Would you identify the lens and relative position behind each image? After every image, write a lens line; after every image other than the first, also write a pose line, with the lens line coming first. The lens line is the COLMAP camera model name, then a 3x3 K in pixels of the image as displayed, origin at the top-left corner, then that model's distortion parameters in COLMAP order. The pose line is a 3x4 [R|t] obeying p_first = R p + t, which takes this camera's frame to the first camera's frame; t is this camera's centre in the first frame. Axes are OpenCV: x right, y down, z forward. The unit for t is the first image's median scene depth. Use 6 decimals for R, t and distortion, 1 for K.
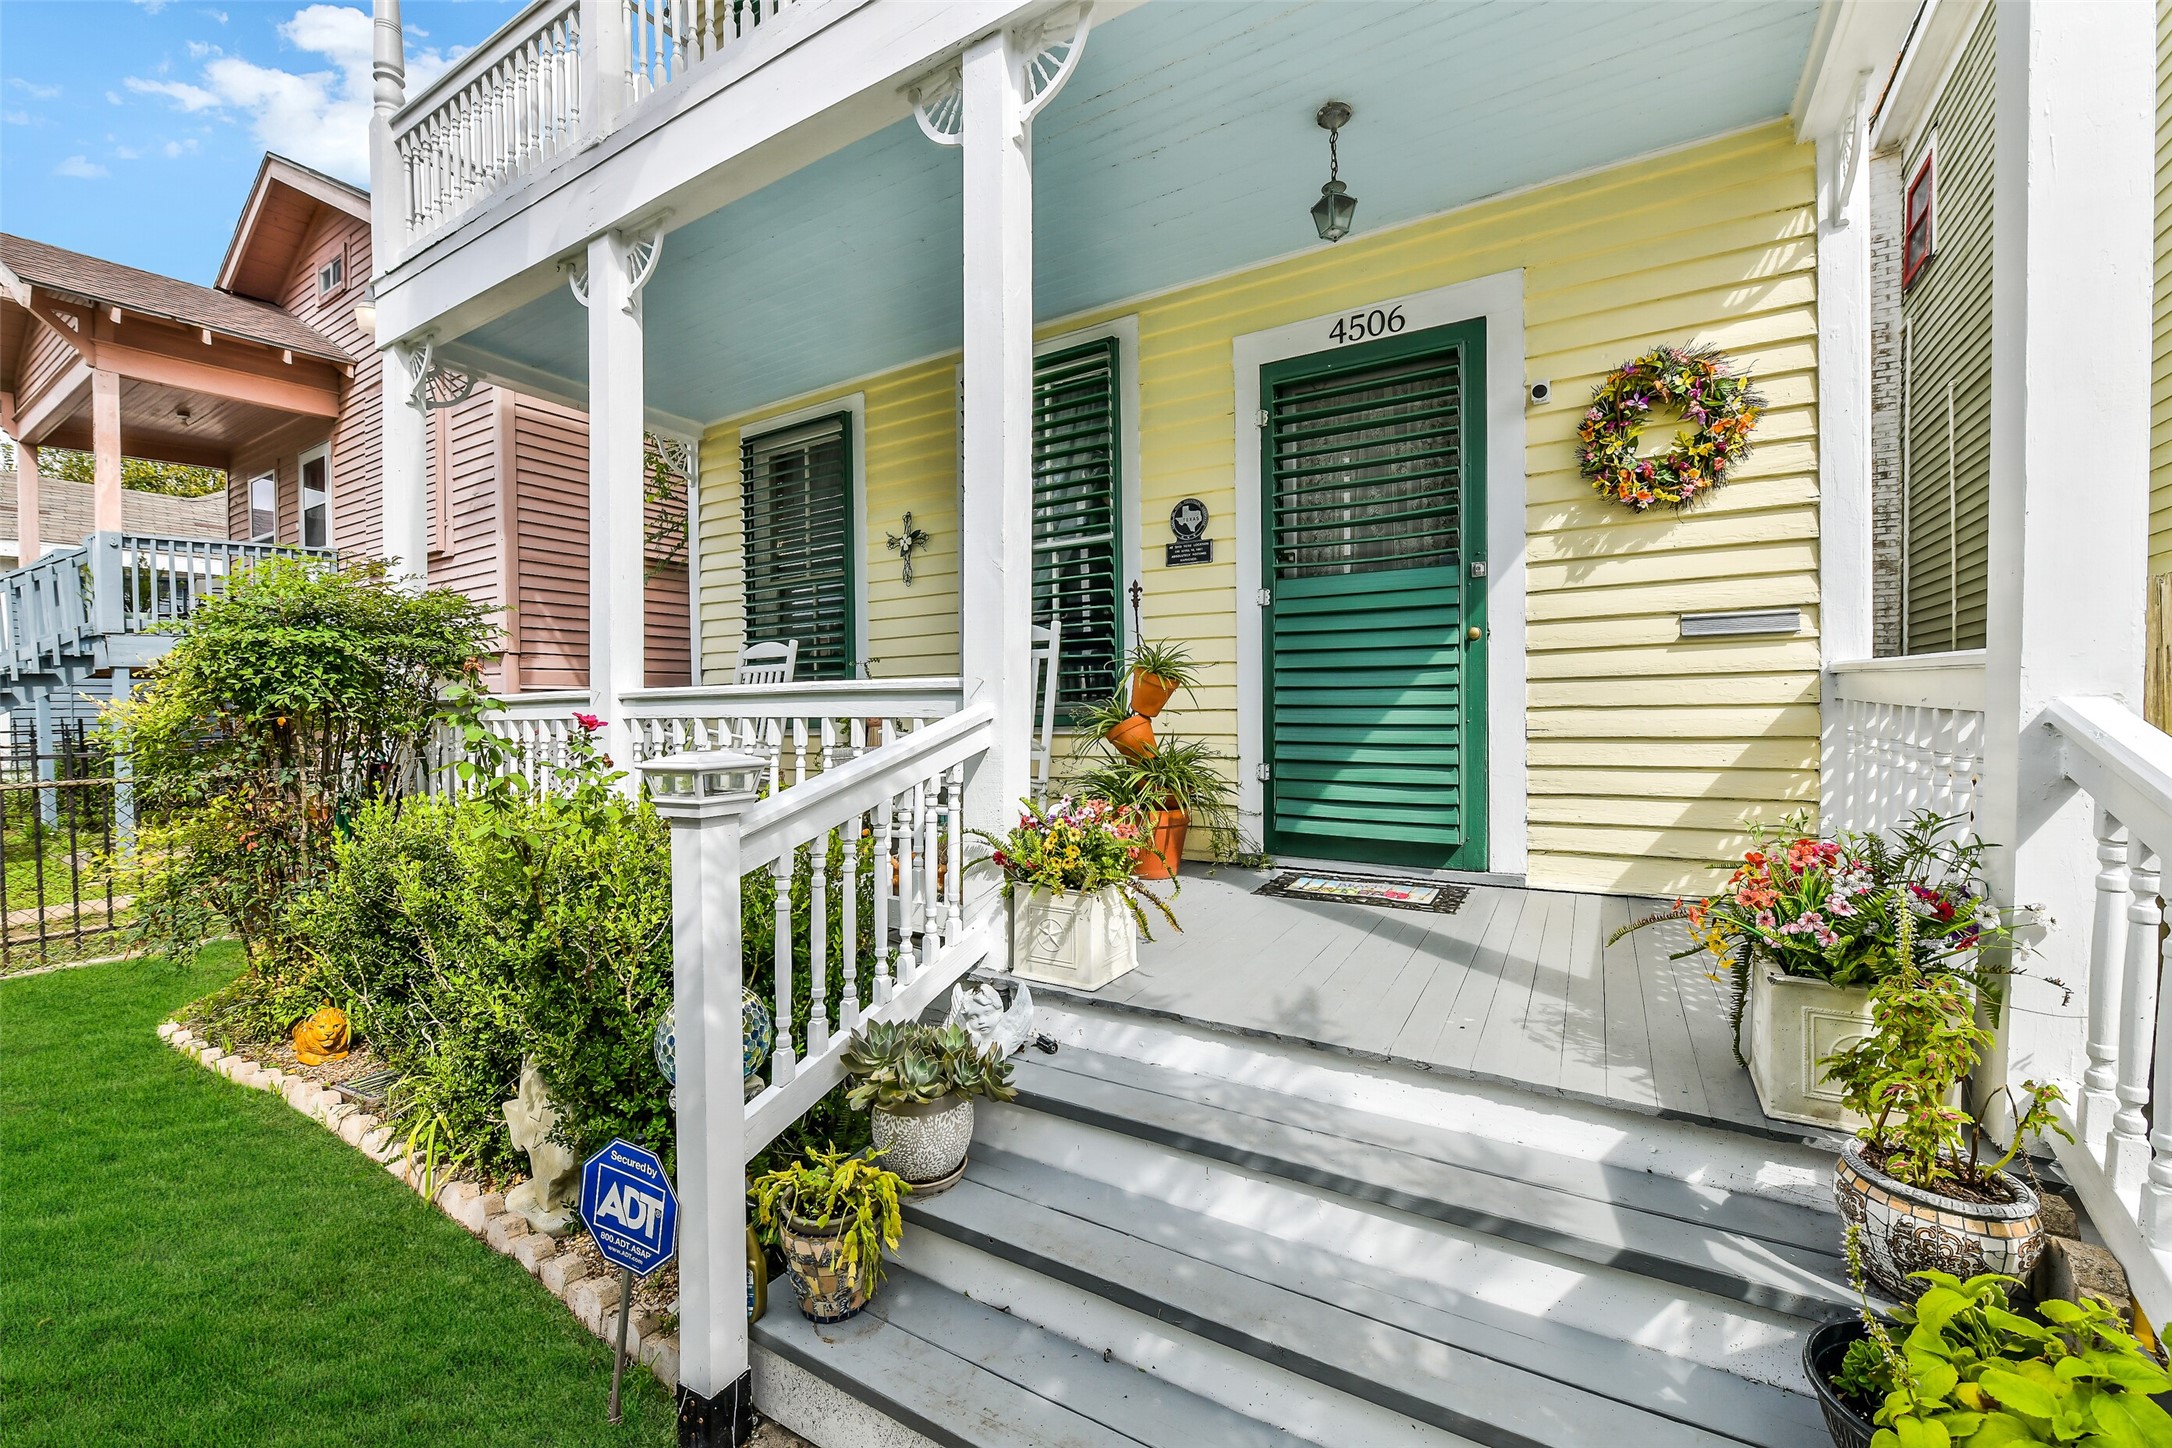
lens RADIAL K [[863.0, 0, 1091.8], [0, 863.0, 726.6], [0, 0, 1]] dist [-0.008749, -0.001019]
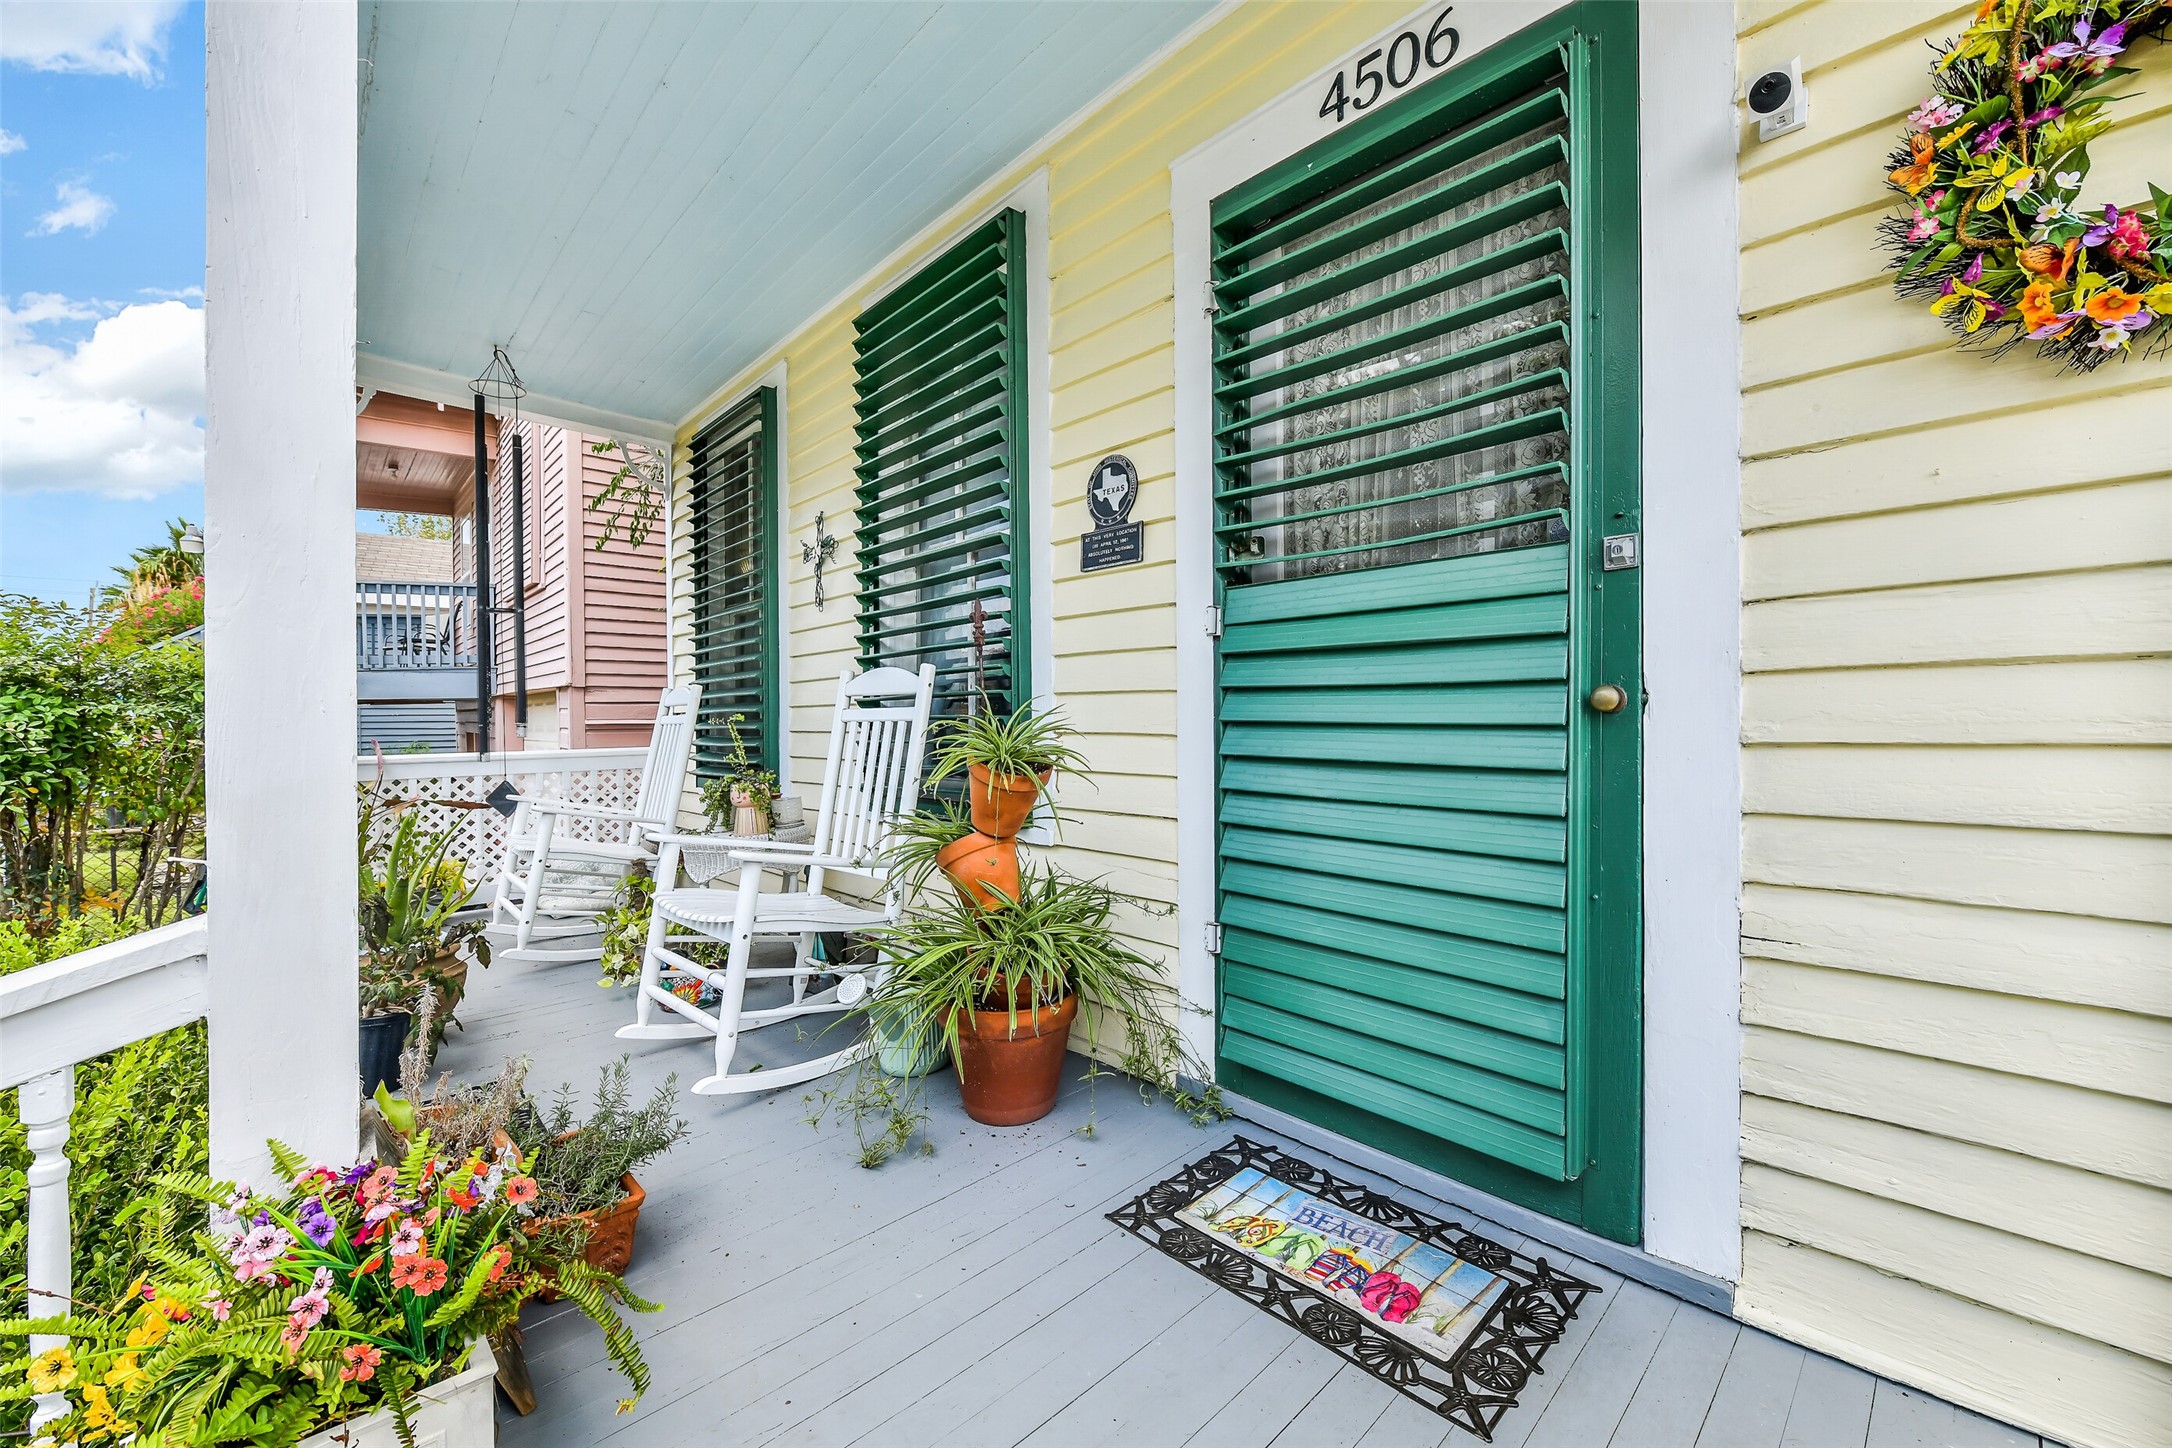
lens RADIAL K [[863.0, 0, 1090.6], [0, 863.0, 724.6], [0, 0, 1]] dist [-0.008749, -0.001019]
pose [[0.960306, -0.001144, -0.278948, 0.291562], [0.002254, 0.999991, 0.003656, -0.090868], [0.278941, -0.004139, 0.960299, 0.473368]]
